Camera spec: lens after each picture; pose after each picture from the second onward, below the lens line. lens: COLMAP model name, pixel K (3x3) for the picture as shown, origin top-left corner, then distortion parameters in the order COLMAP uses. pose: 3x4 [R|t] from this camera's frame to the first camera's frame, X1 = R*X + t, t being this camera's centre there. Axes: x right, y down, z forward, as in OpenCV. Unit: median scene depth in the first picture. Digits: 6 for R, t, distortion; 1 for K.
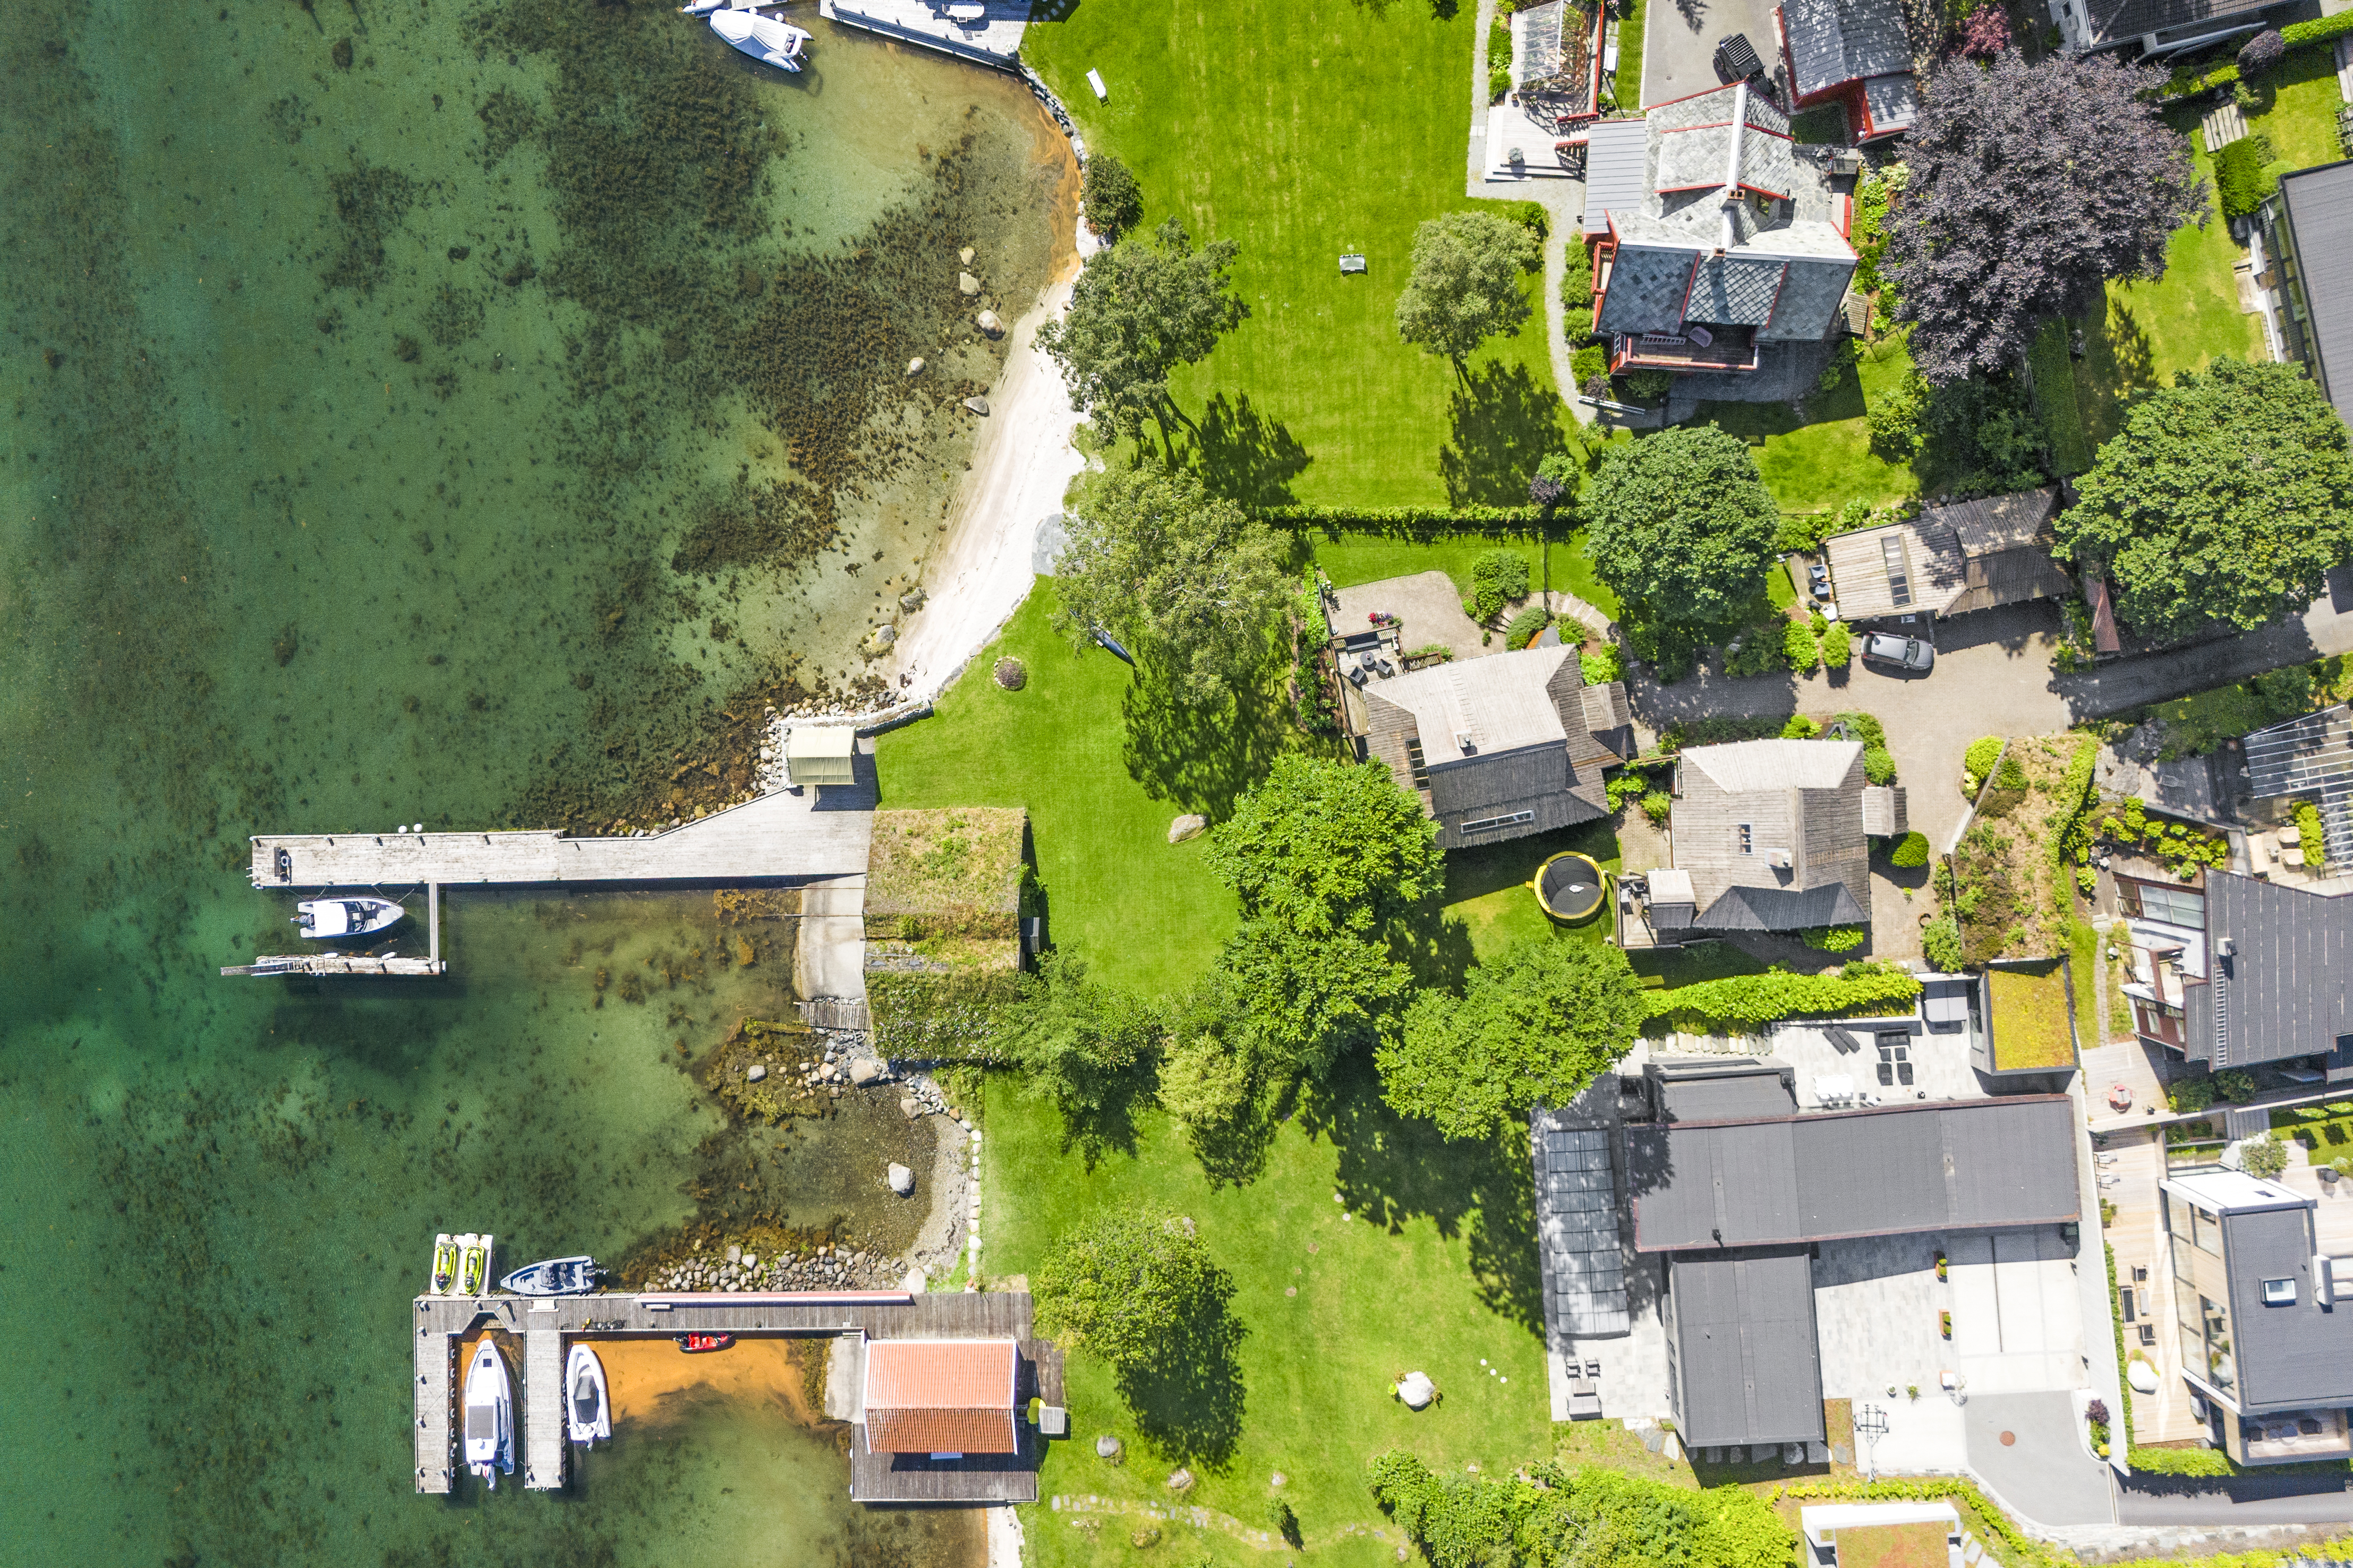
lens RADIAL K [[1694.3, 0, 1164.2], [0, 1694.3, 772.2], [0, 0, 1]] dist [0.059181, -0.090295]
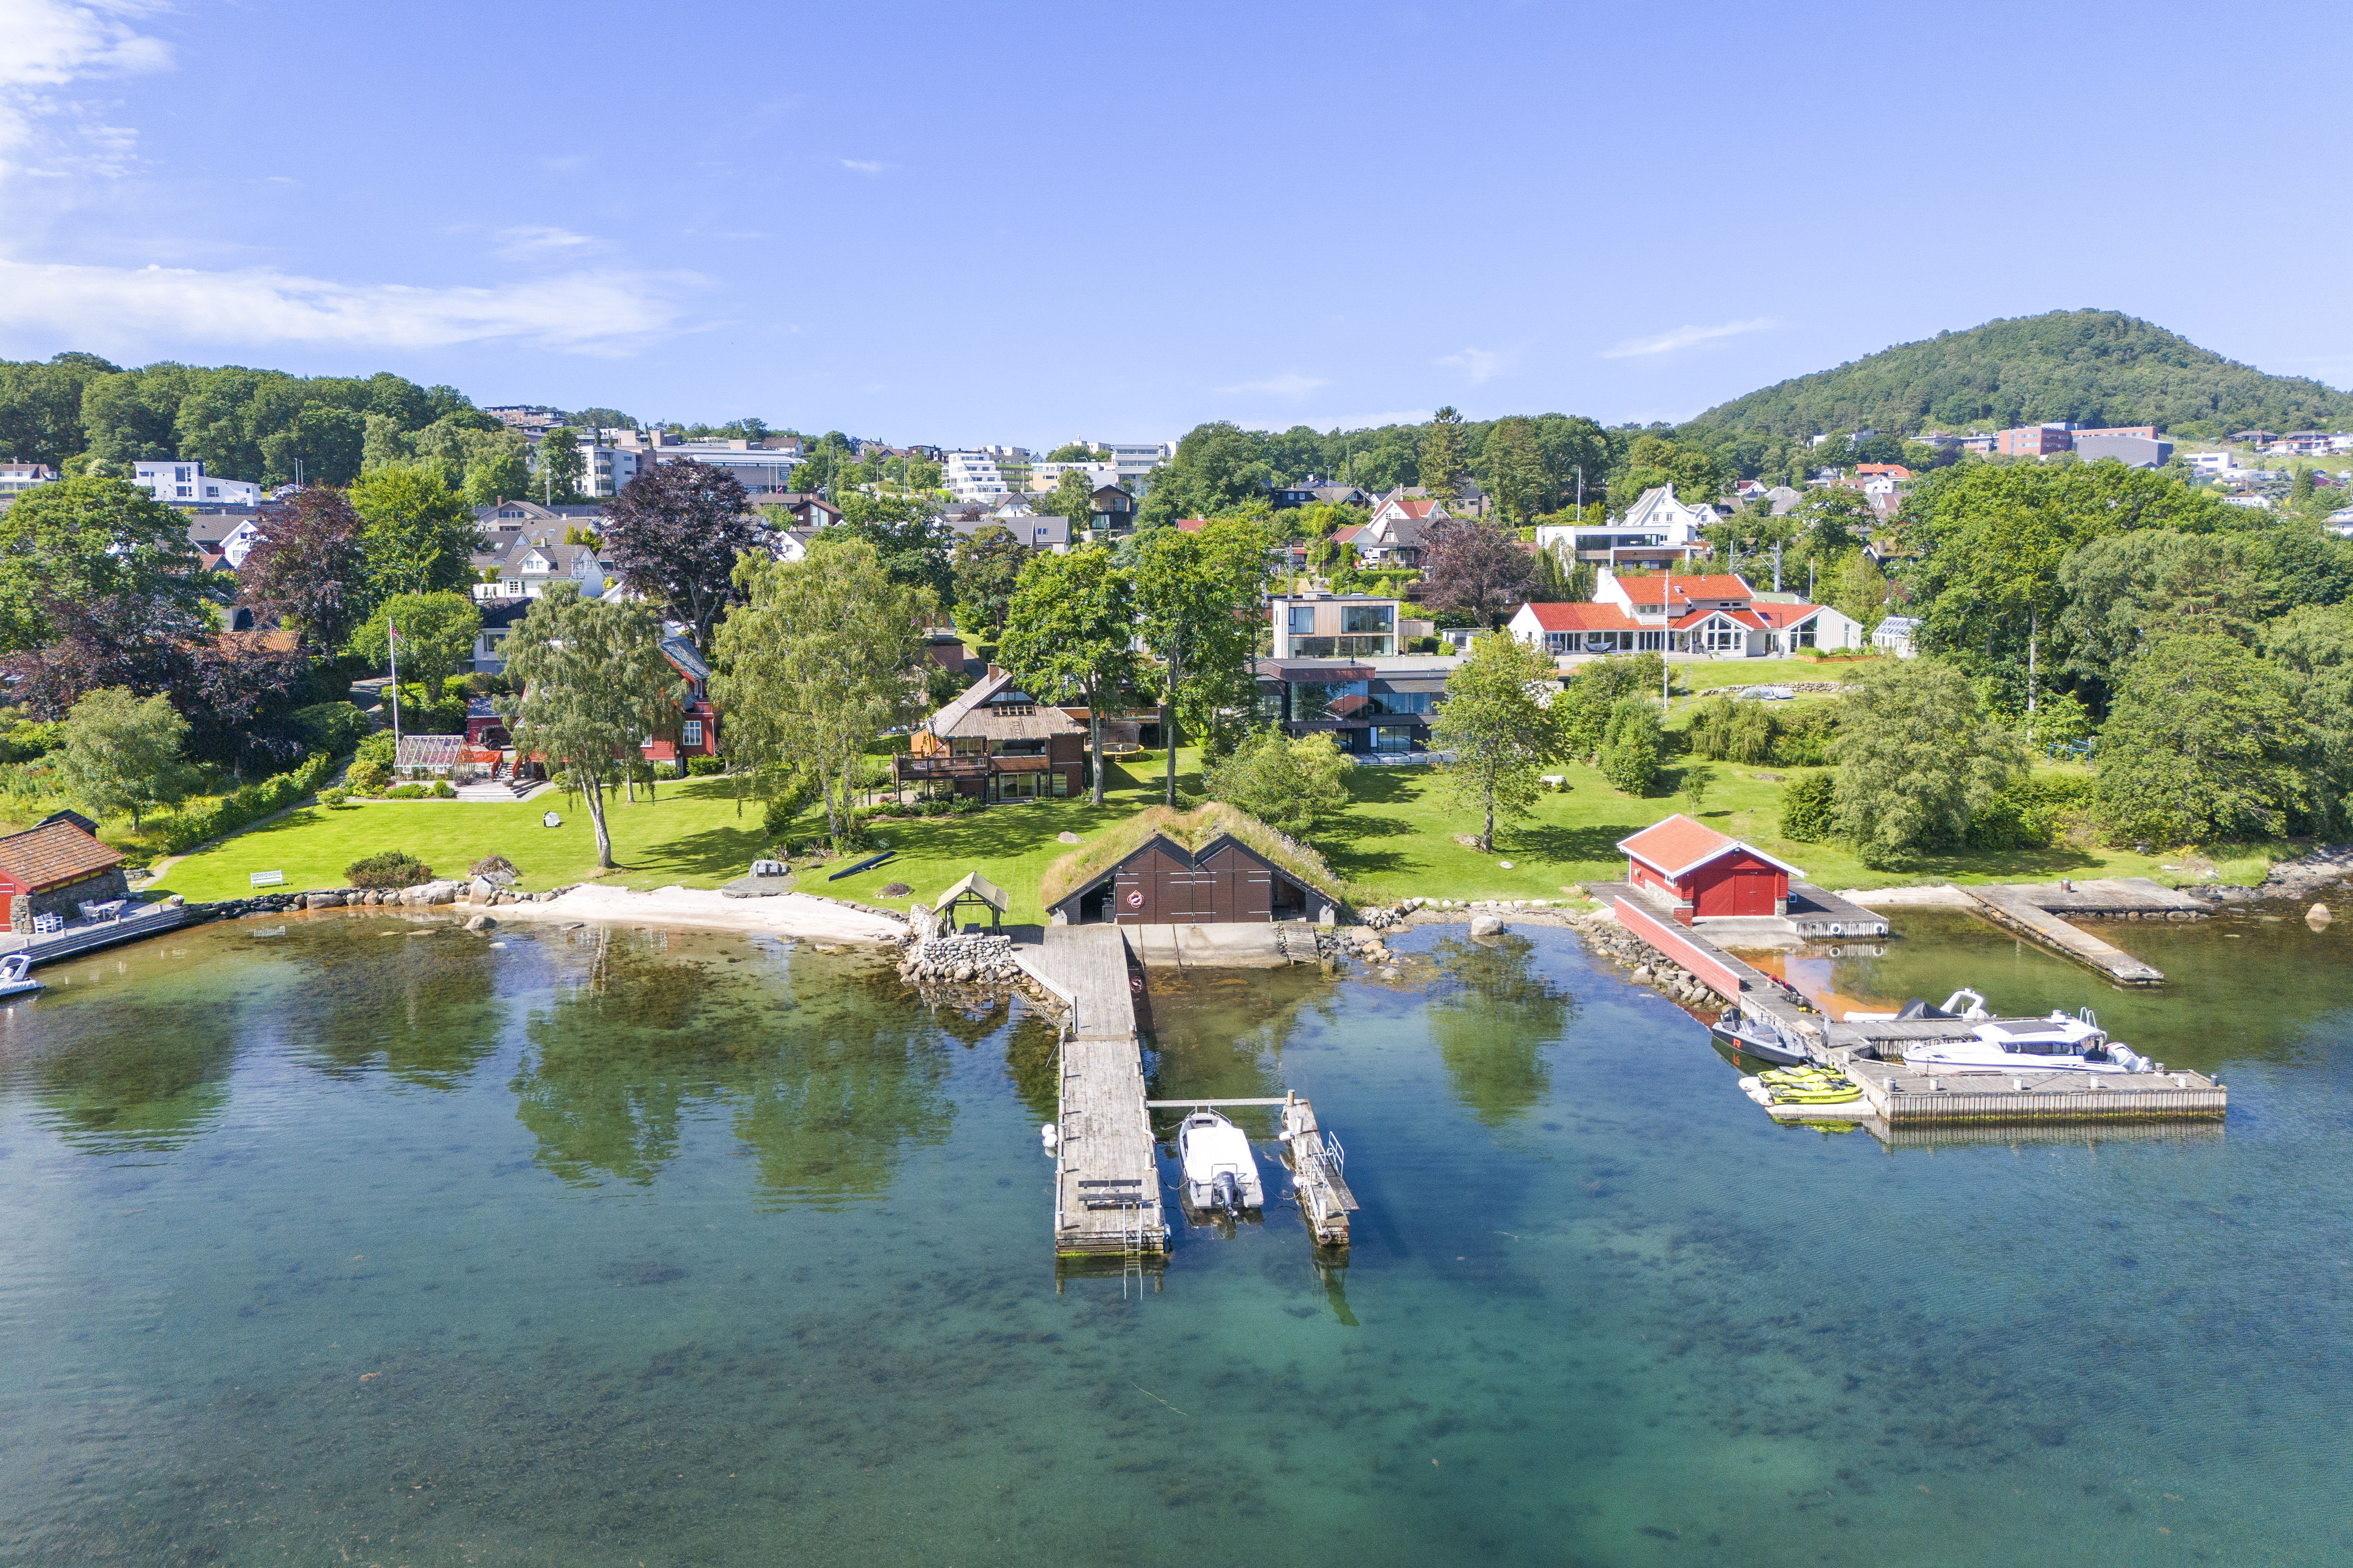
lens RADIAL K [[1736.1, 0, 1176.9], [0, 1736.1, 734.5], [0, 0, 1]] dist [0.061330, -0.059781]
pose [[-0.045488, -0.092477, 0.994675, -1.006422], [0.998871, -0.017842, 0.044021, 0.052186], [0.013676, 0.995555, 0.093185, 0.840168]]
